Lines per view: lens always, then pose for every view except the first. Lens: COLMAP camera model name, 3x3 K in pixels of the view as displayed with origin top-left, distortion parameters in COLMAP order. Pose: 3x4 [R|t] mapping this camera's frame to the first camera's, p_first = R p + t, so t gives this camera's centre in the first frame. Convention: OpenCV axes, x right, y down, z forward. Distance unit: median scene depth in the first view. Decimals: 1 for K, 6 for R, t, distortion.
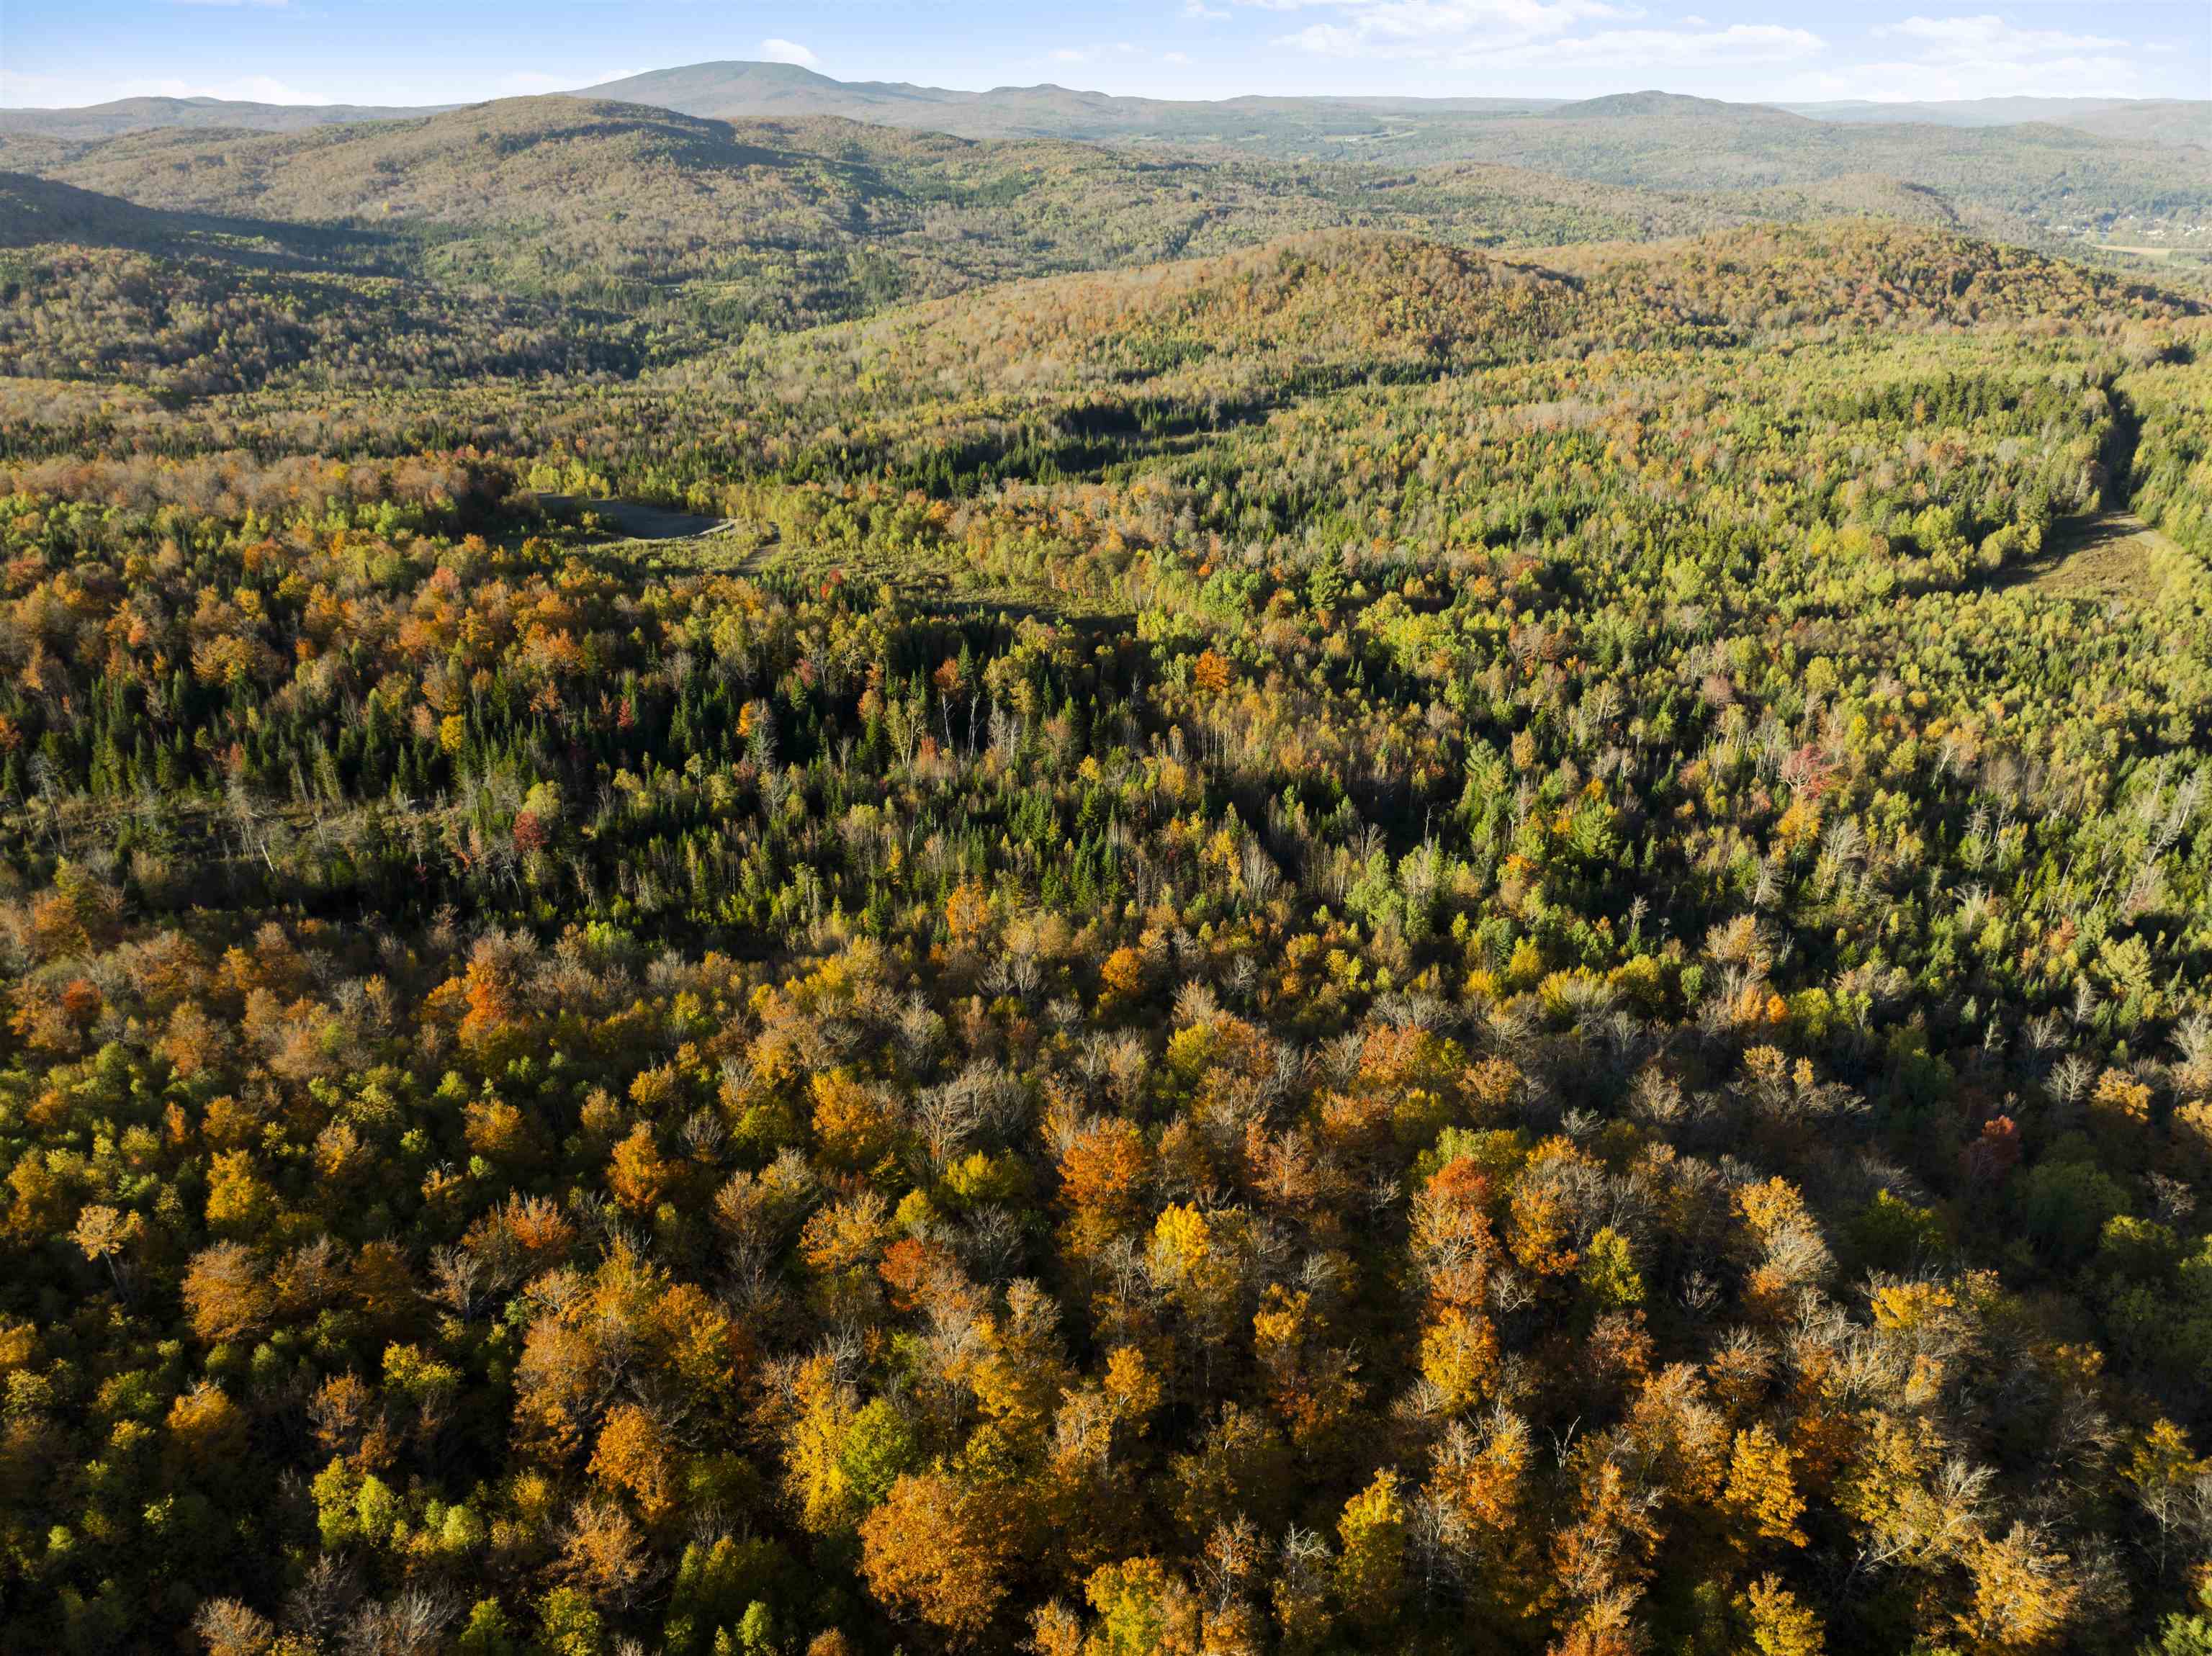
lens RADIAL K [[1568.6, 0, 1115.3], [0, 1568.6, 827.0], [0, 0, 1]] dist [-0.064386, 0.039230]
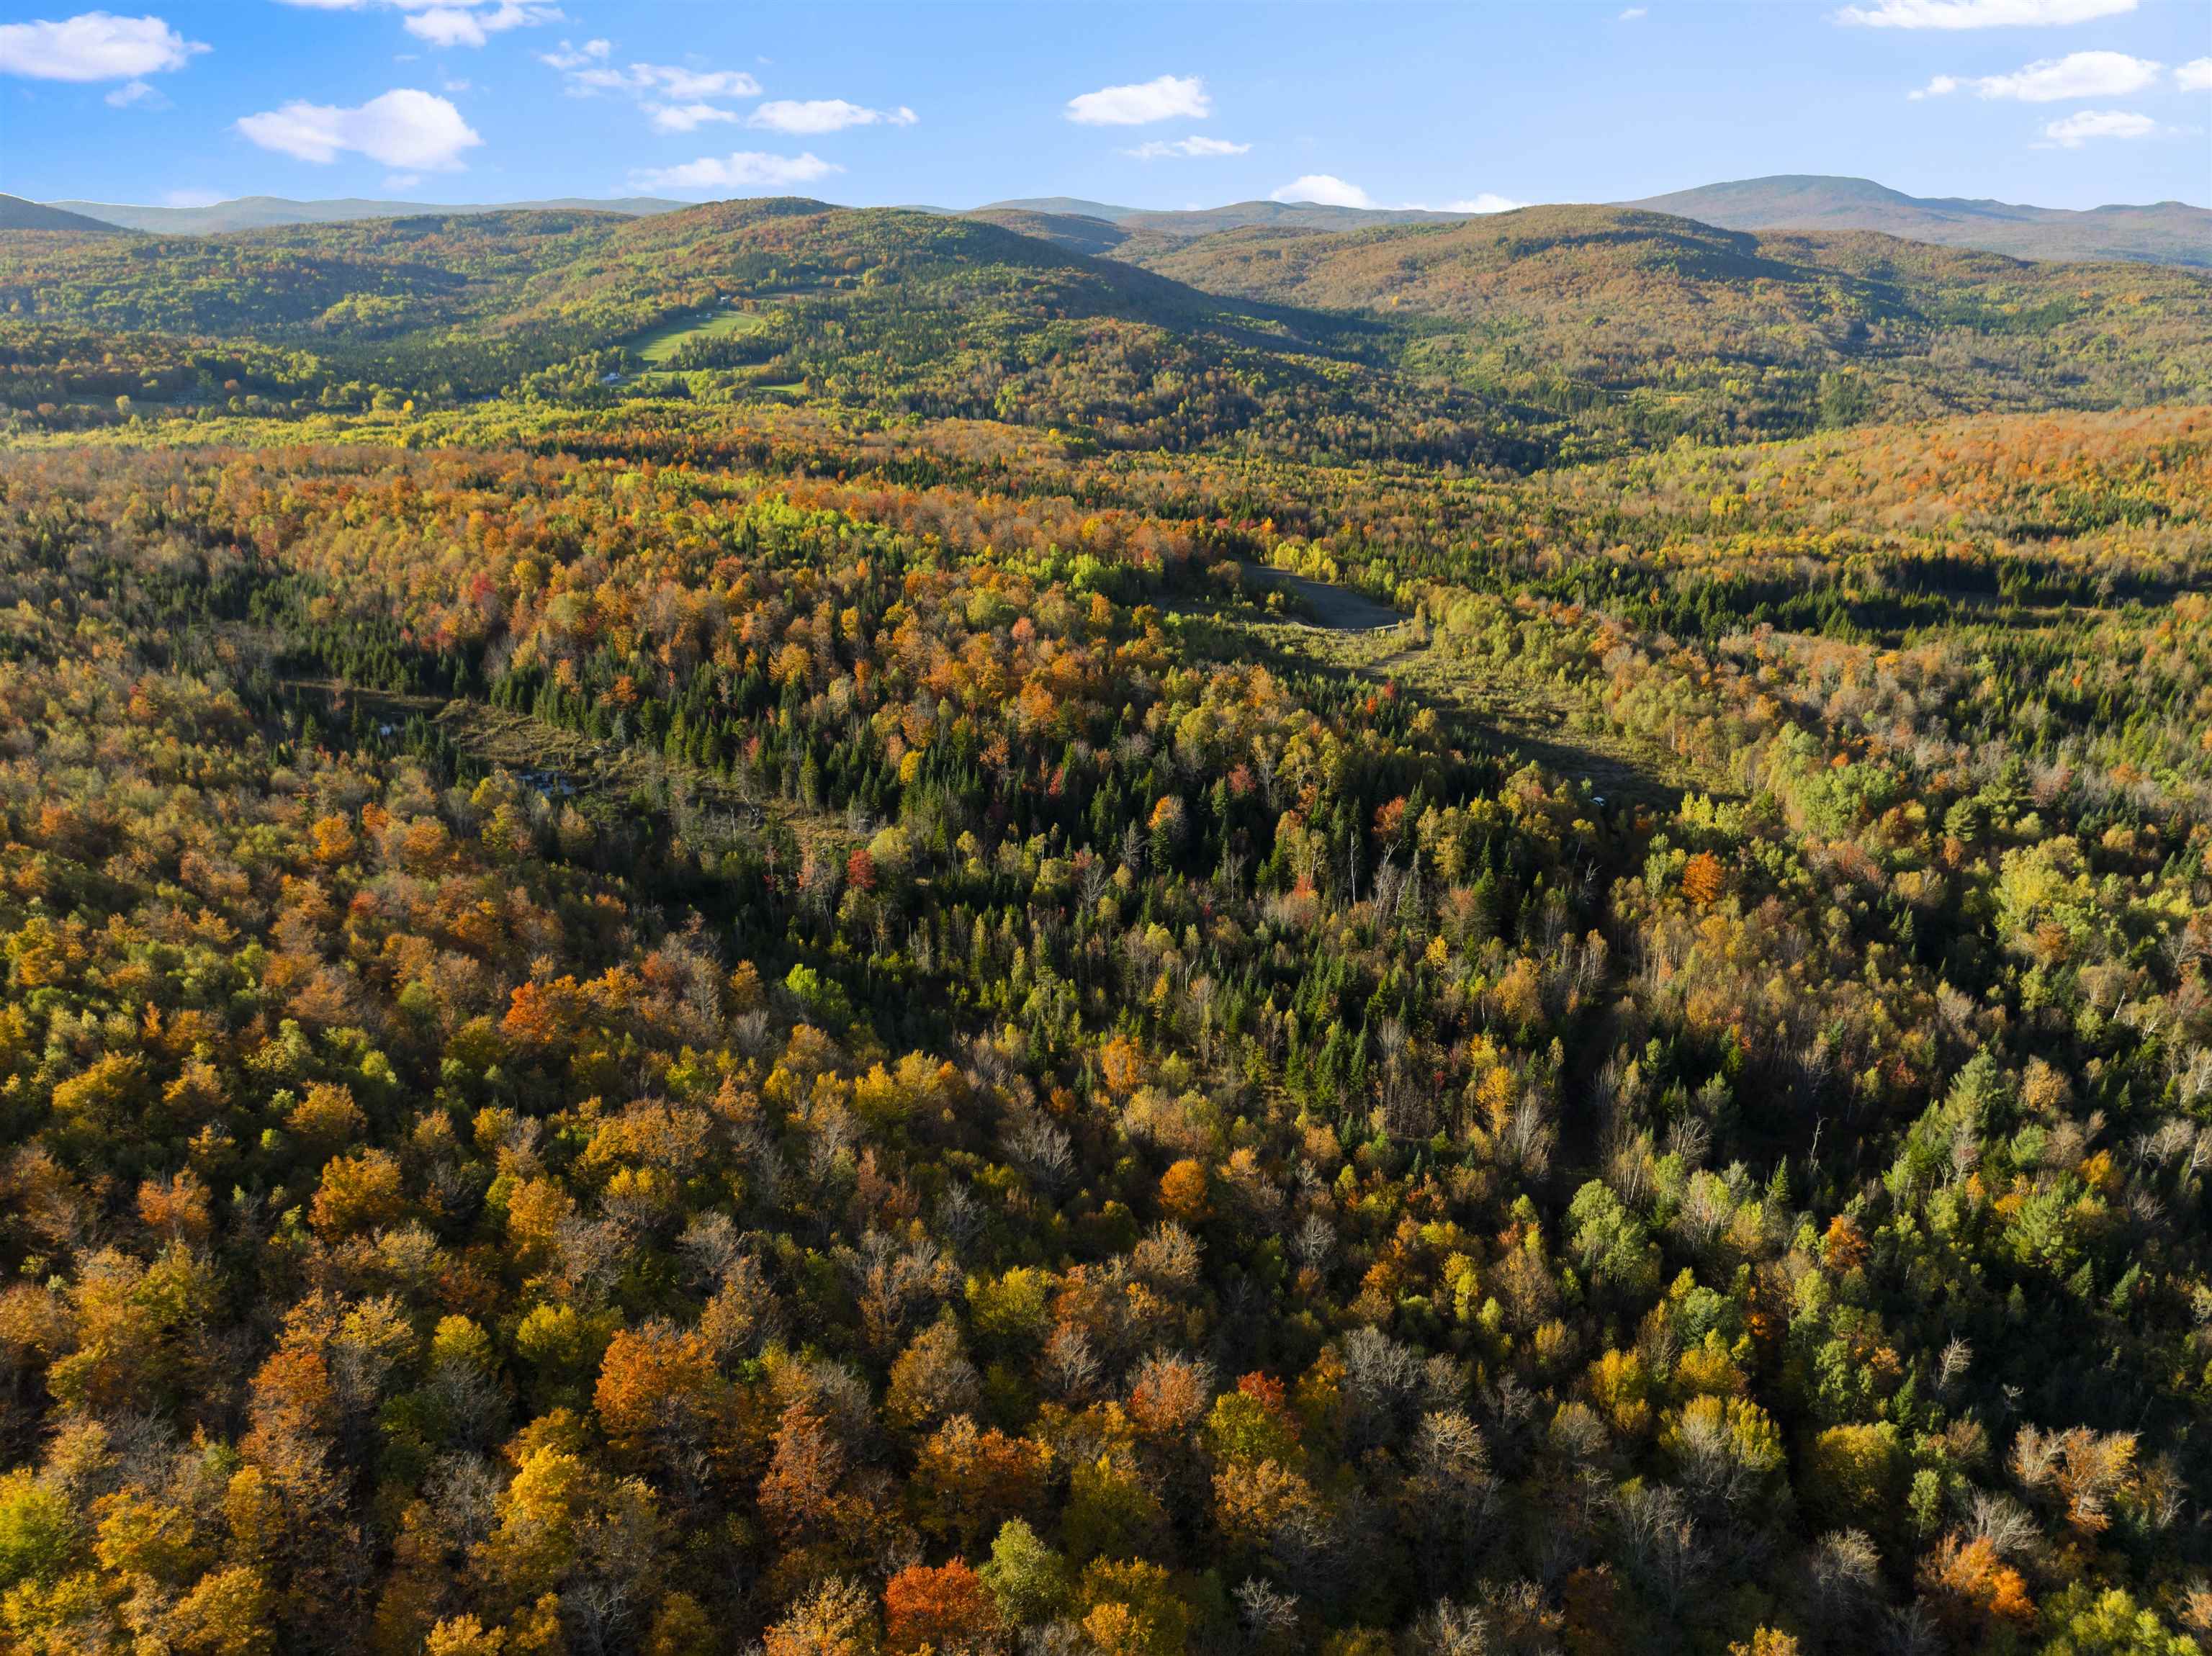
lens RADIAL K [[1557.6, 0, 1106.0], [0, 1557.6, 828.0], [0, 0, 1]] dist [-0.036892, -0.000750]
pose [[0.814366, 0.213874, -0.539505, 0.045895], [-0.245857, 0.969217, 0.013109, -0.011458], [0.525701, 0.121966, 0.841880, 0.030342]]
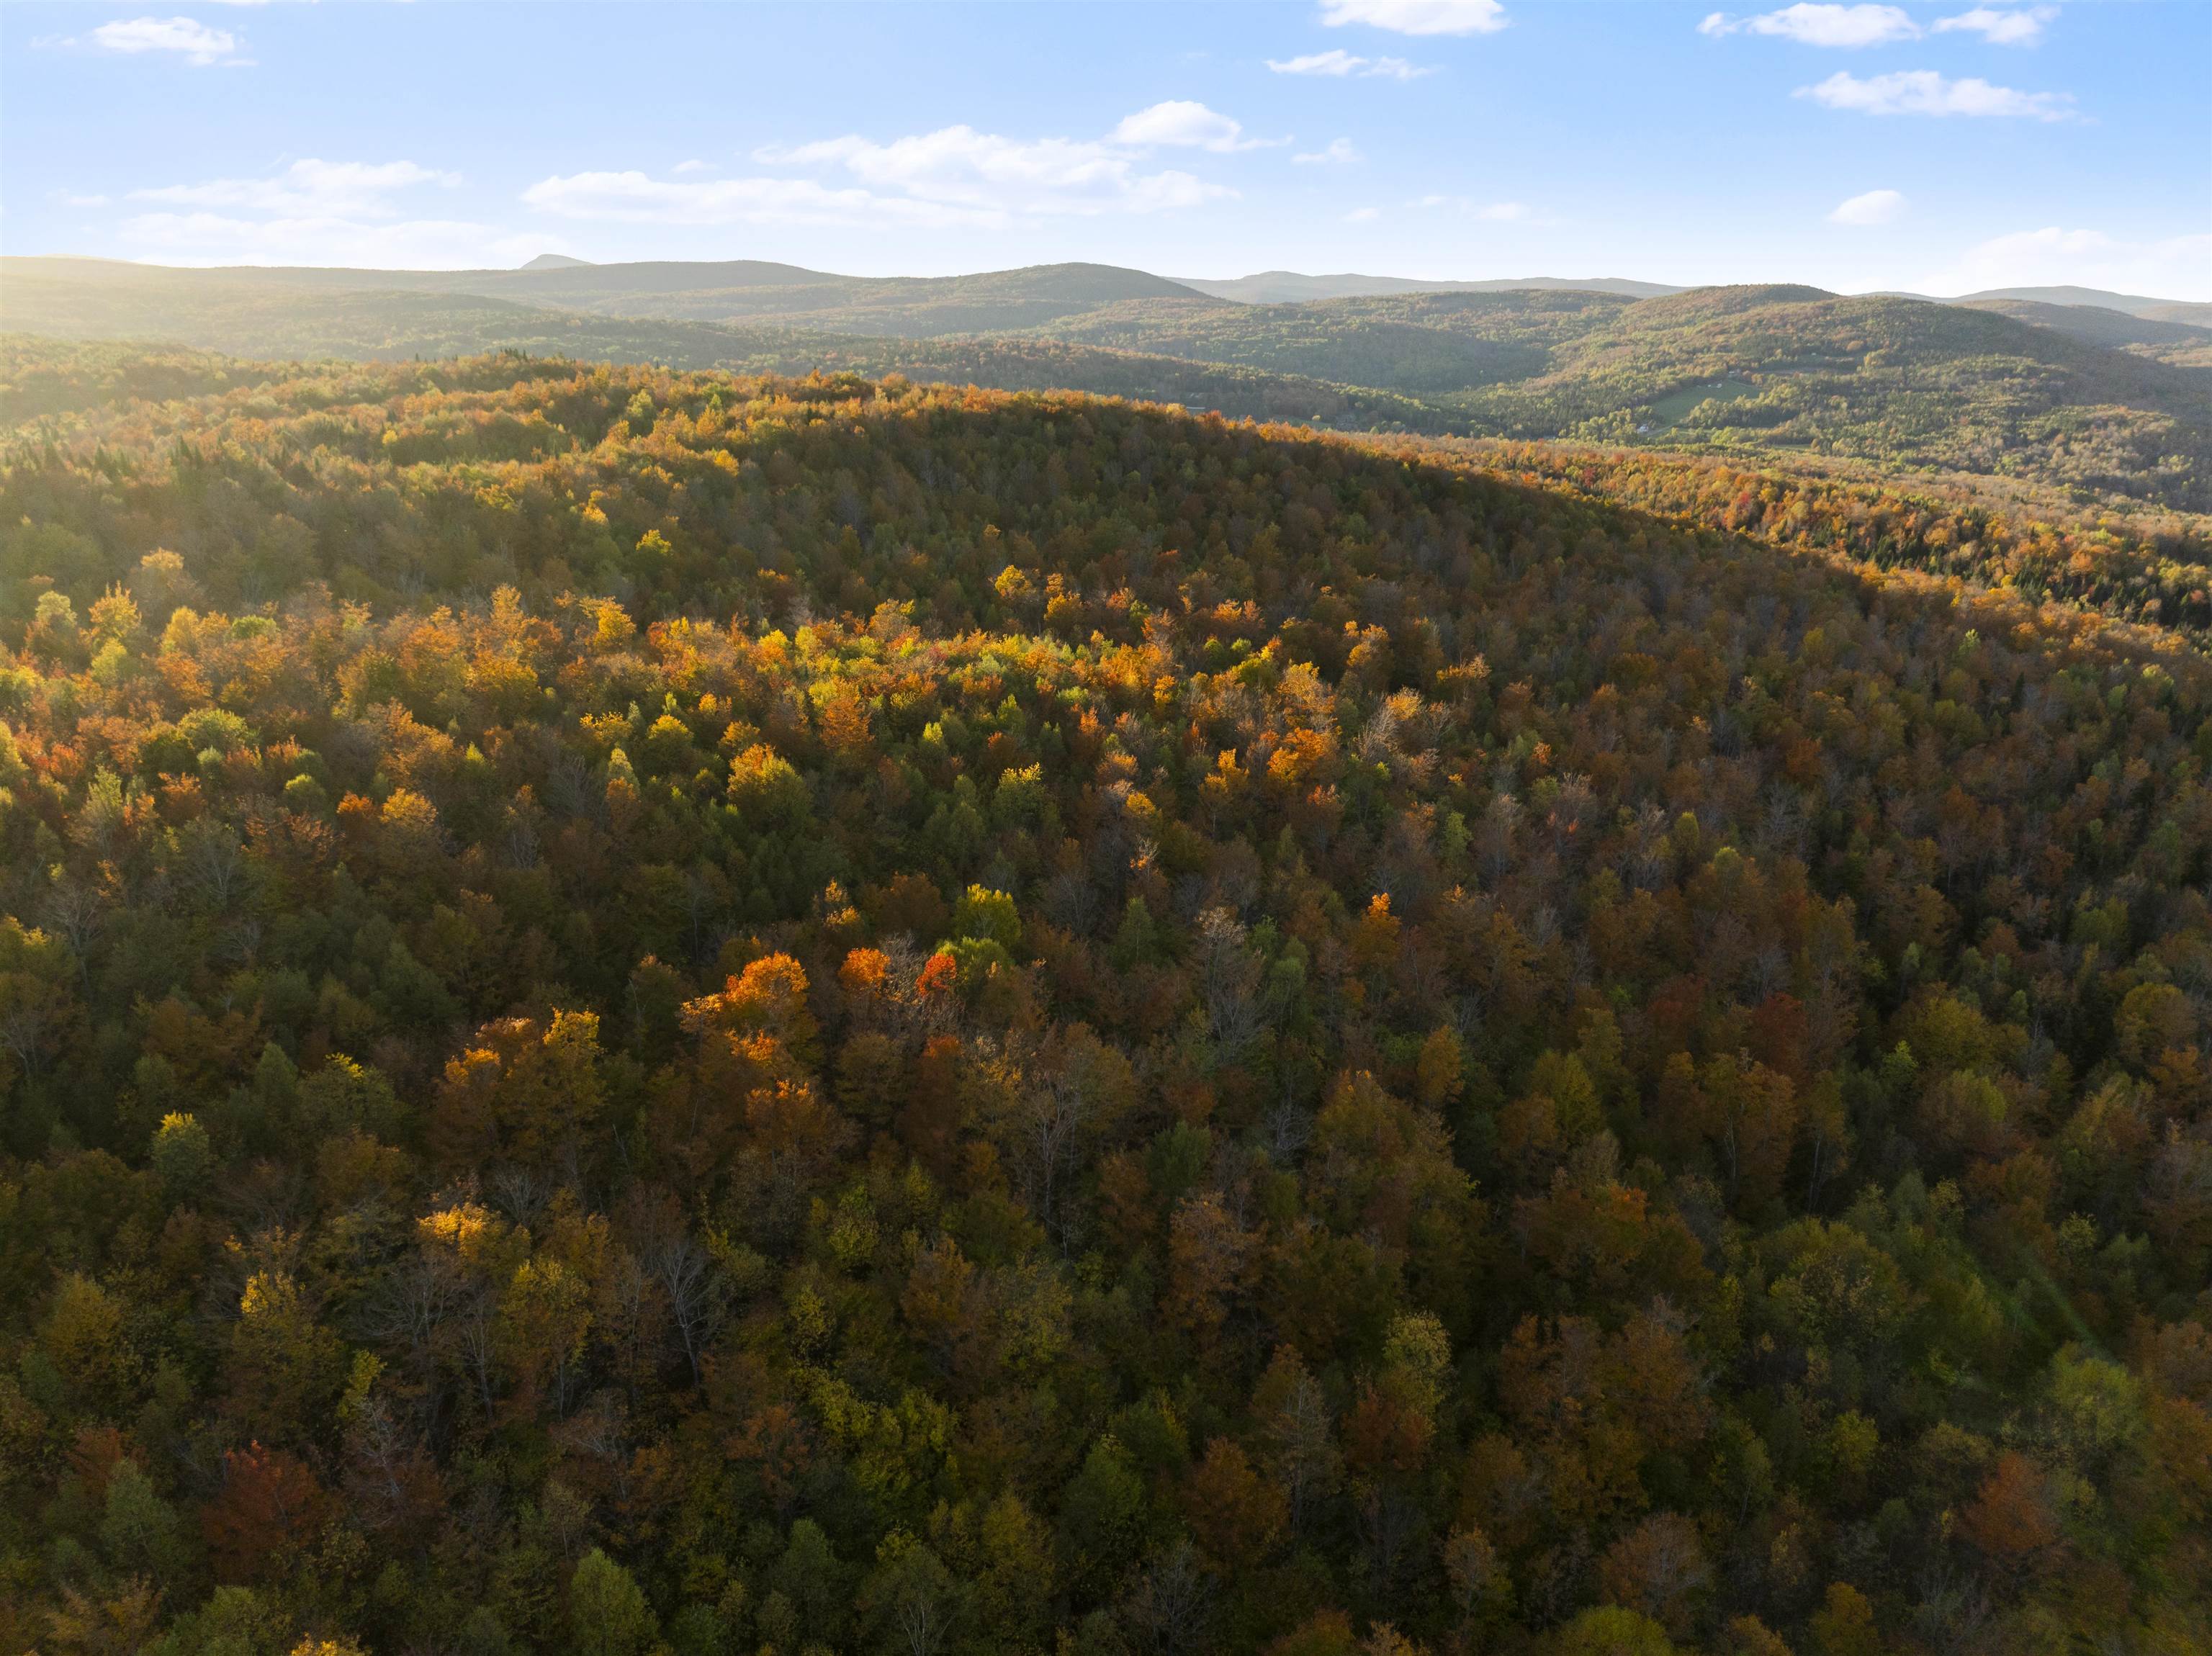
lens RADIAL K [[1568.6, 0, 1115.3], [0, 1568.6, 827.0], [0, 0, 1]] dist [-0.064386, 0.039230]
pose [[0.386412, 0.302098, -0.871449, 0.184404], [-0.395043, 0.907994, 0.139599, 0.076840], [0.833443, 0.290317, 0.470201, -0.164061]]
